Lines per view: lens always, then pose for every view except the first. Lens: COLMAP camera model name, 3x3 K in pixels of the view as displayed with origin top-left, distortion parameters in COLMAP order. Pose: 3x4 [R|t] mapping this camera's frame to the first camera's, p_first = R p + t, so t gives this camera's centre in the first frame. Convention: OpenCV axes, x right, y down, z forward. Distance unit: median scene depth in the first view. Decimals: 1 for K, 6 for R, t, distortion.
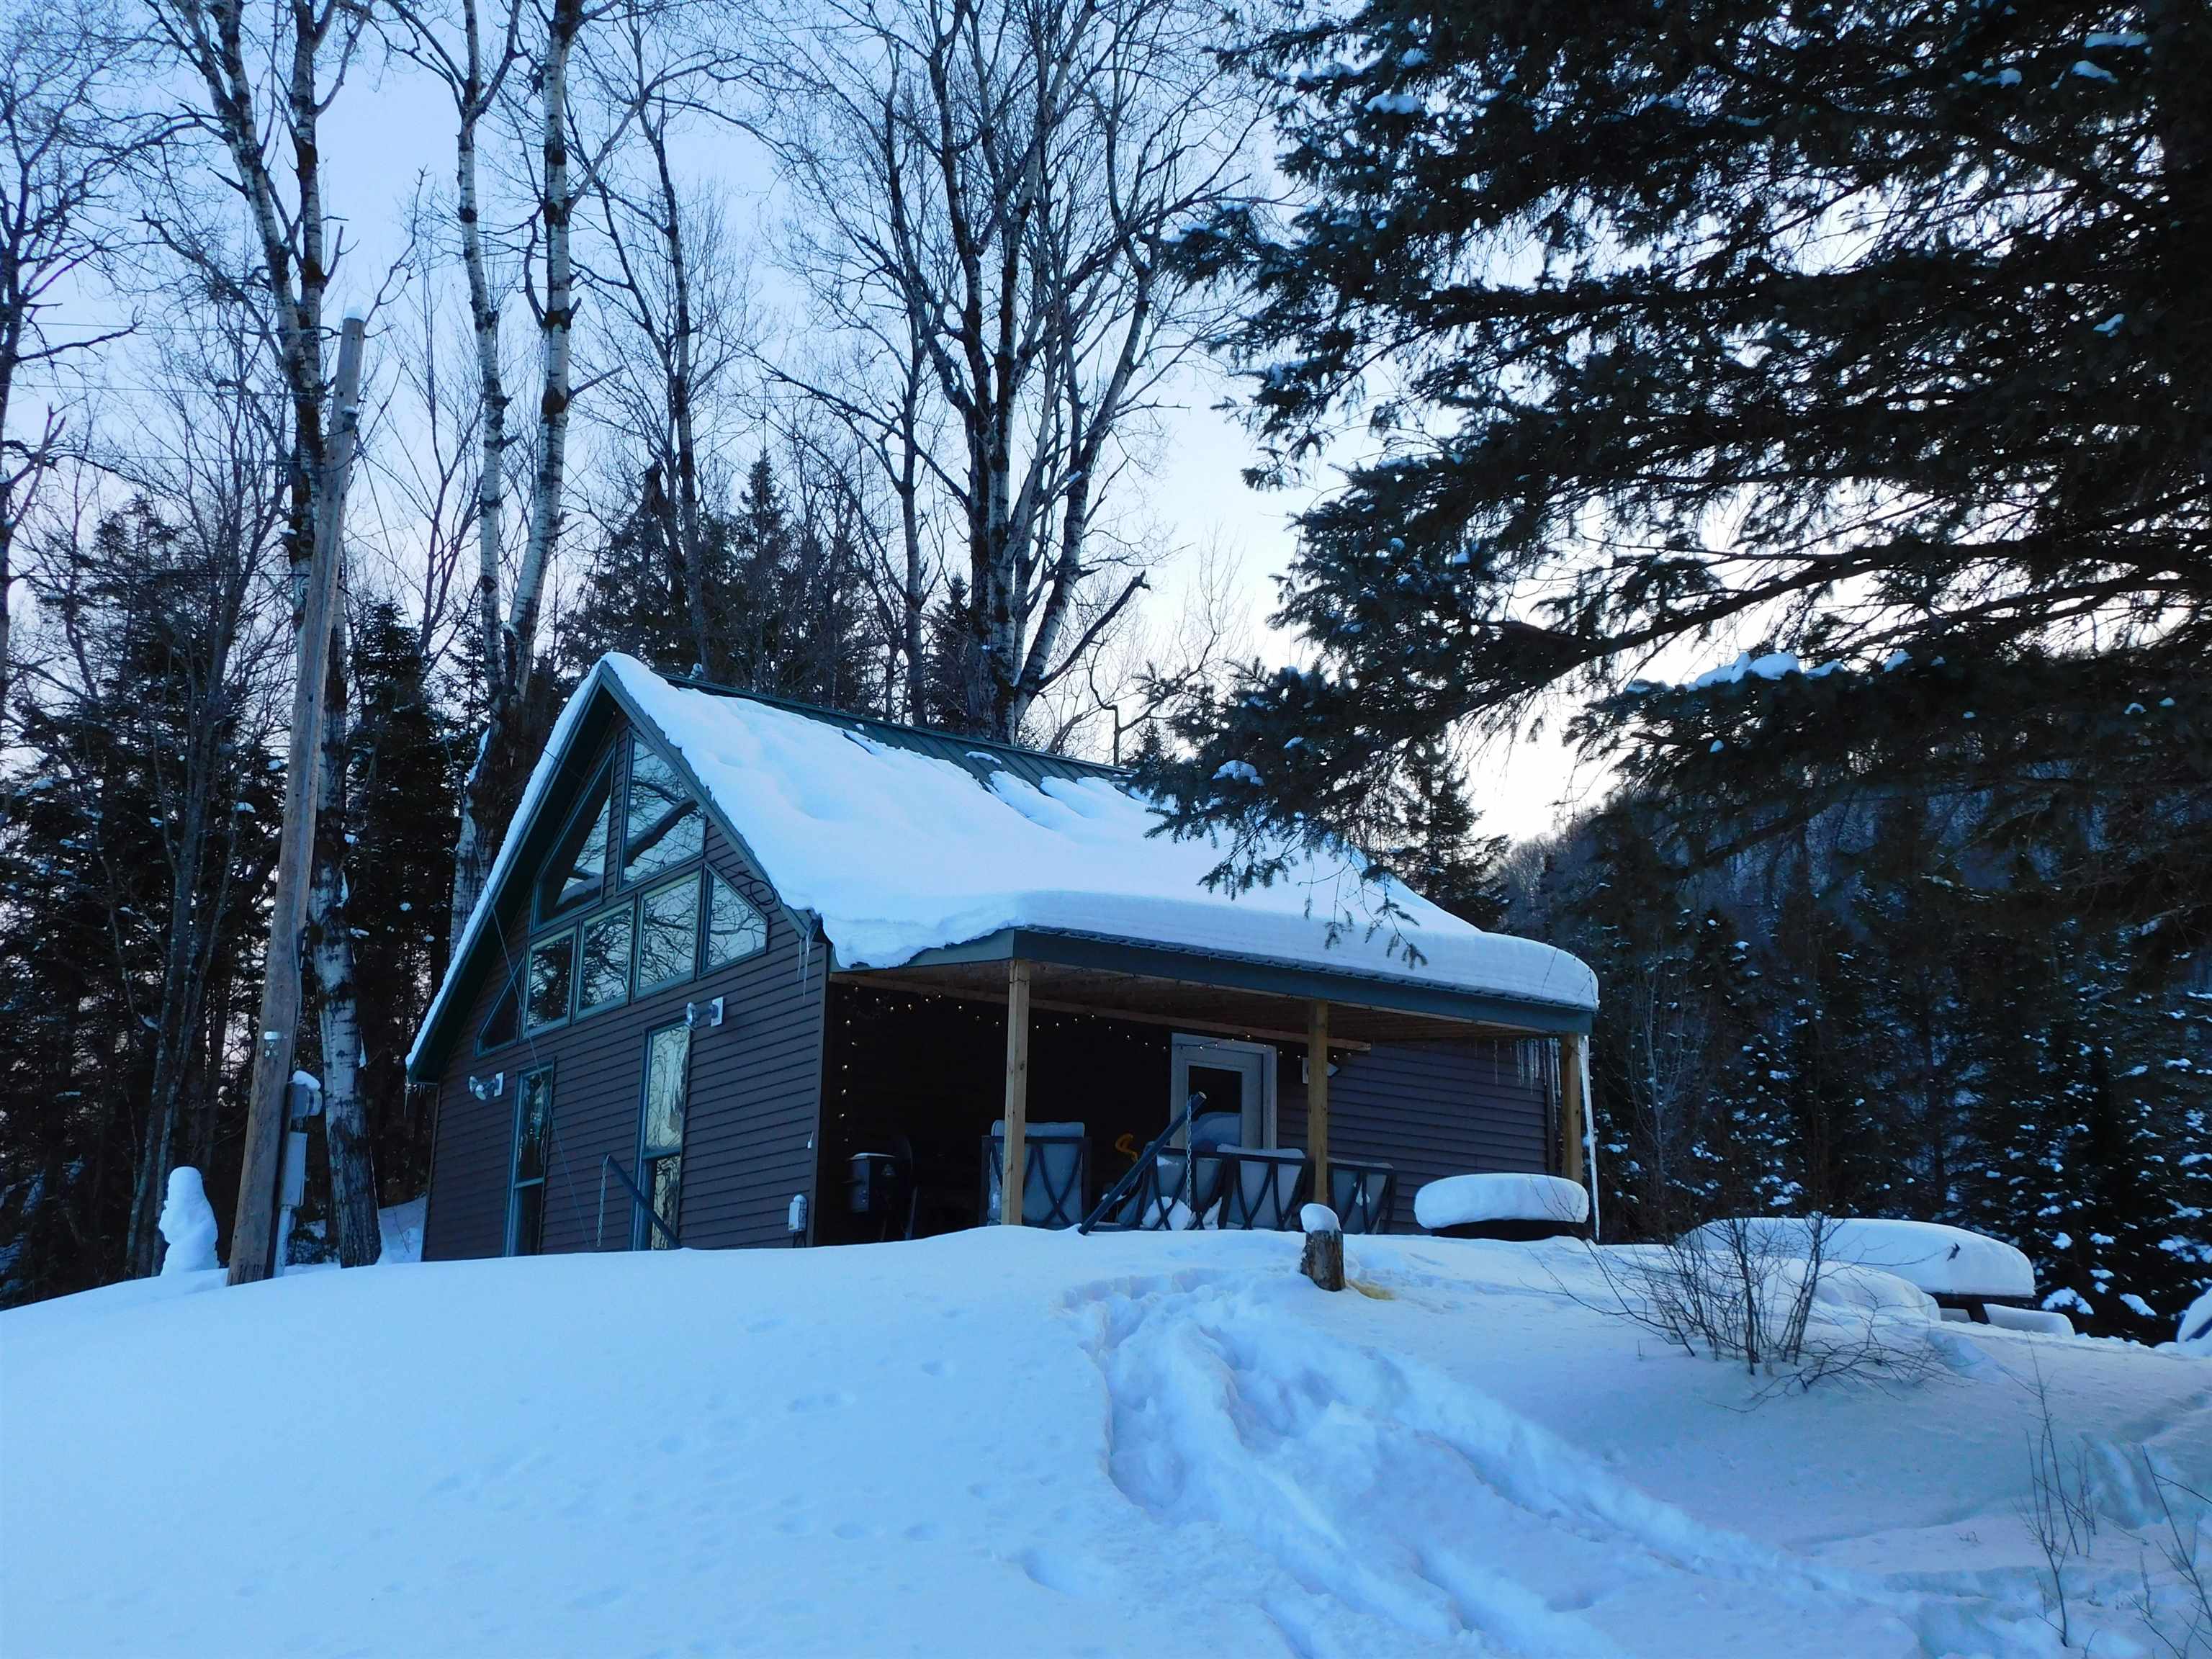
lens RADIAL K [[2328.1, 0, 1106.0], [0, 2328.1, 829.5], [0, 0, 1]] dist [-0.013991, -0.017622]
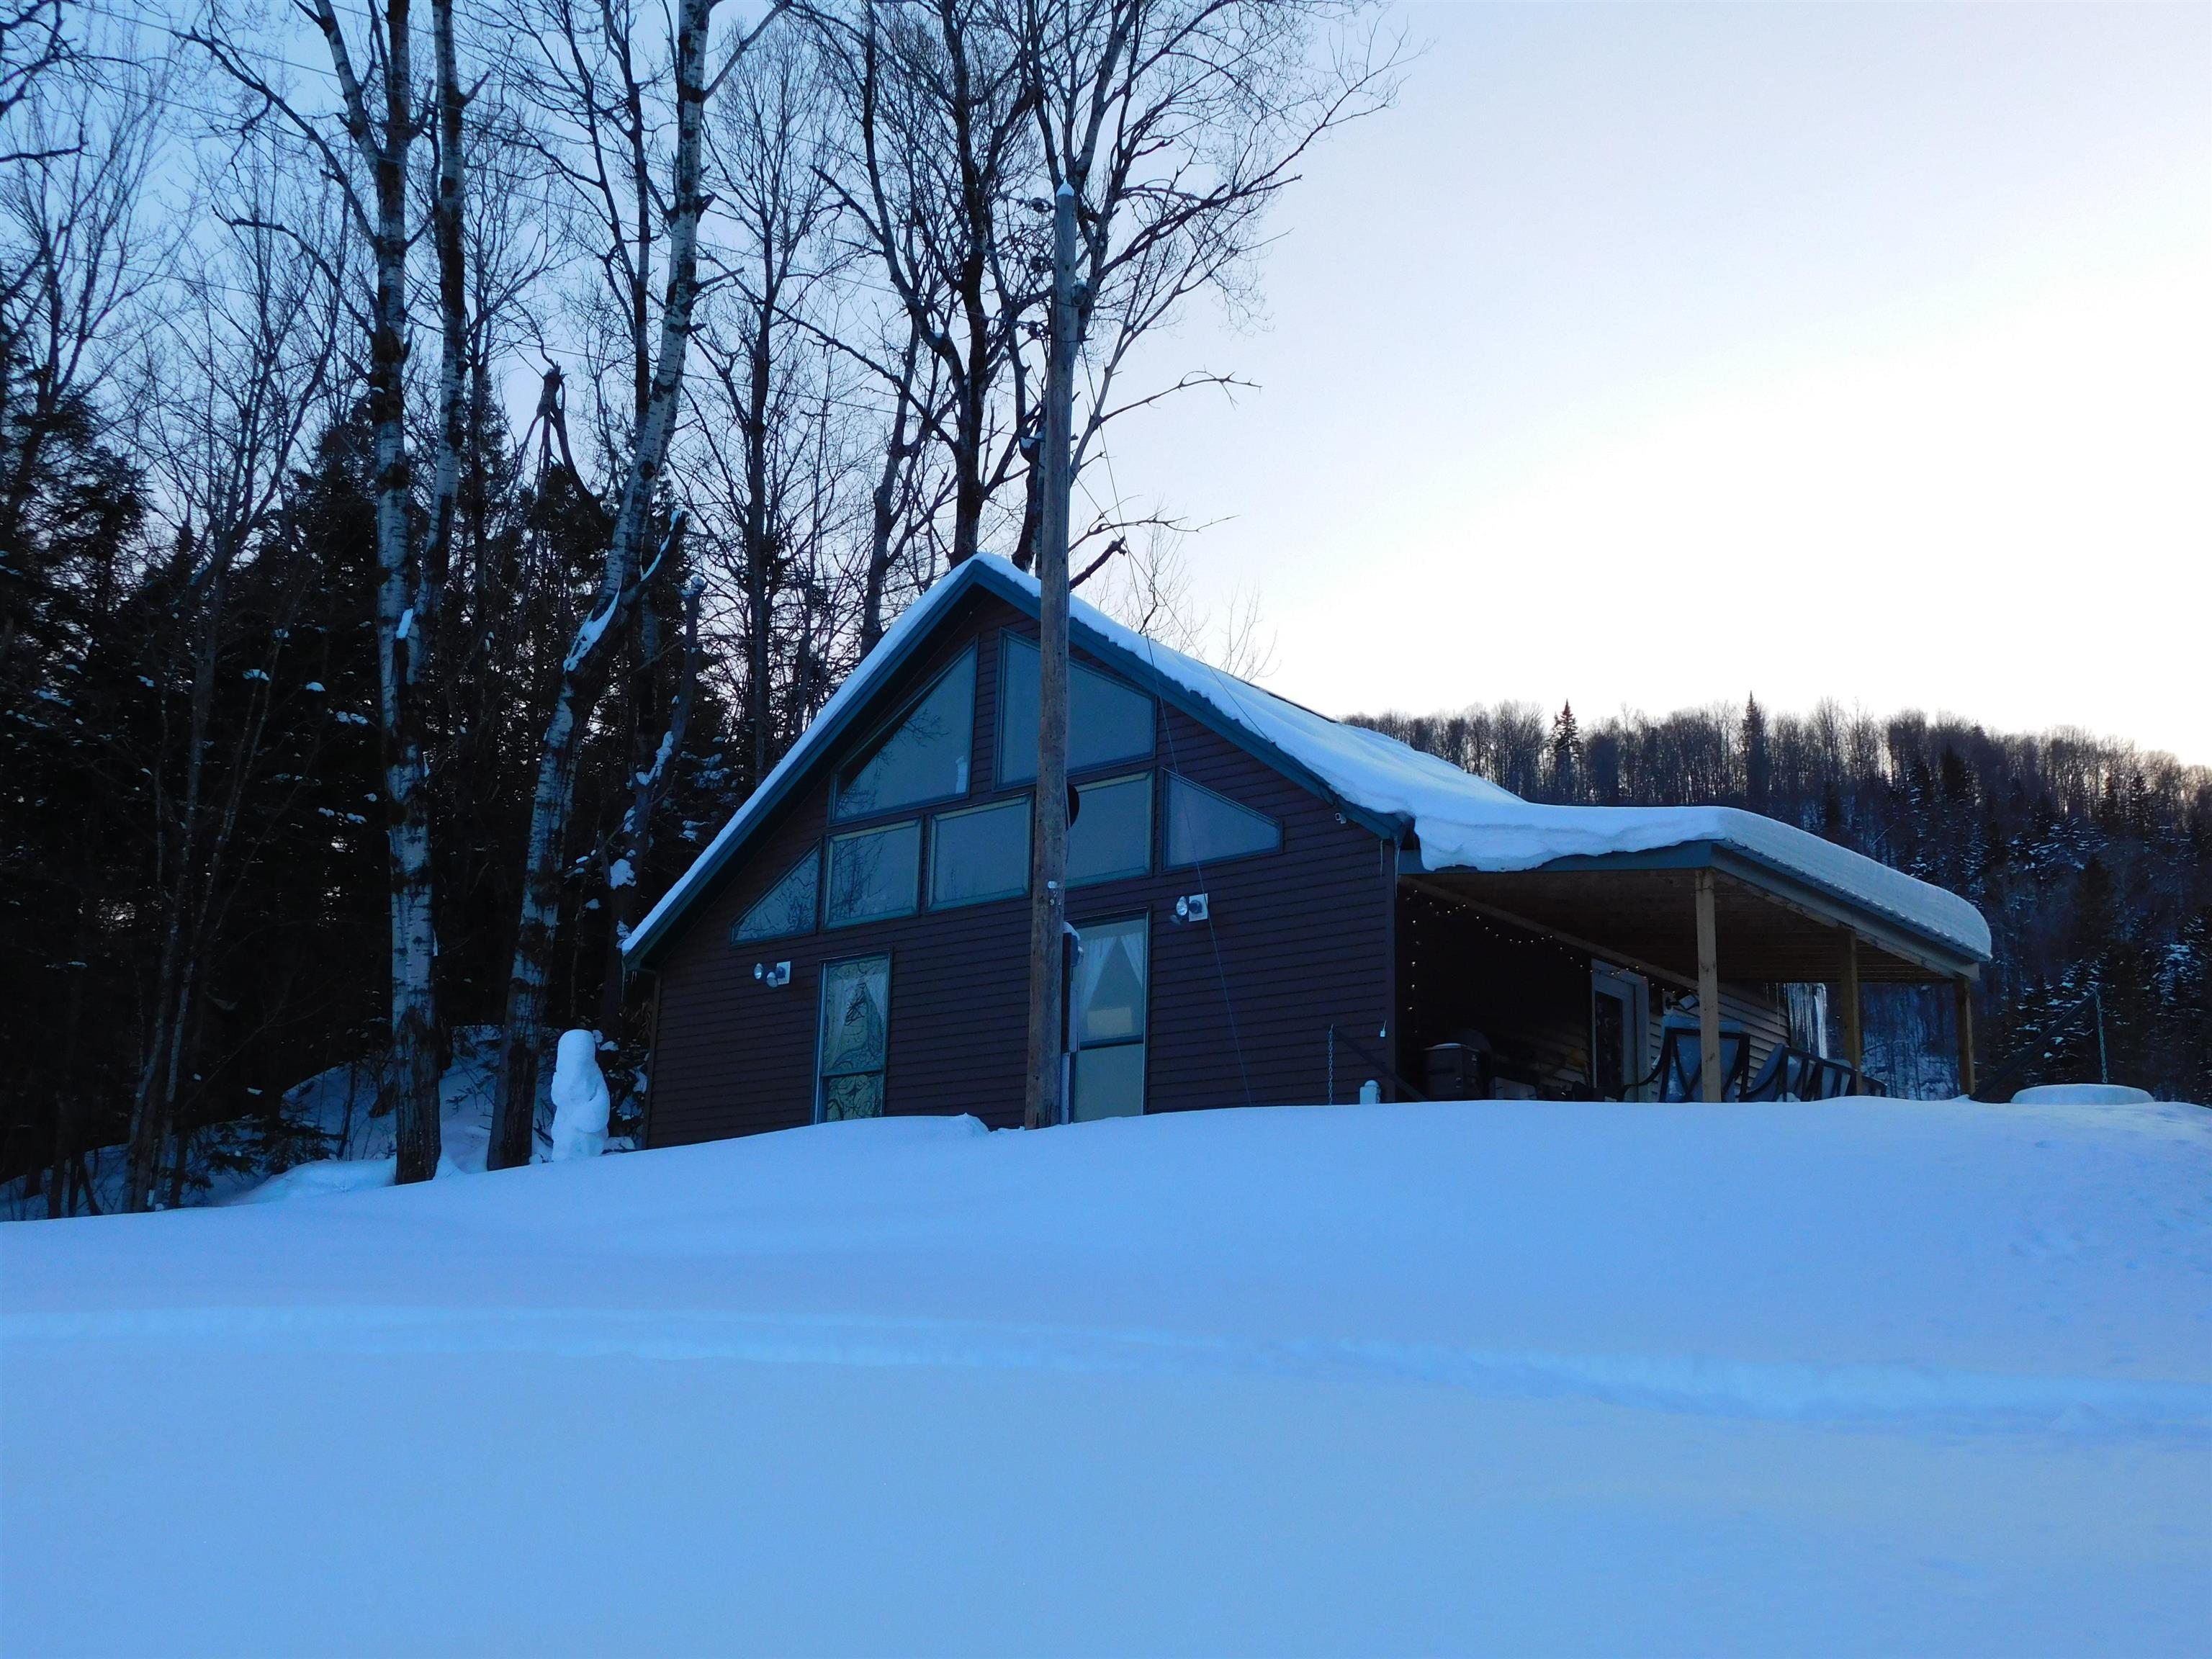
lens RADIAL K [[2328.1, 0, 1106.0], [0, 2328.1, 829.5], [0, 0, 1]] dist [-0.013991, -0.017622]
pose [[0.966323, 0.084833, 0.242947, -0.290717], [-0.084952, 0.996335, -0.010005, 0.036487], [-0.242905, -0.010971, 0.969988, 0.003837]]
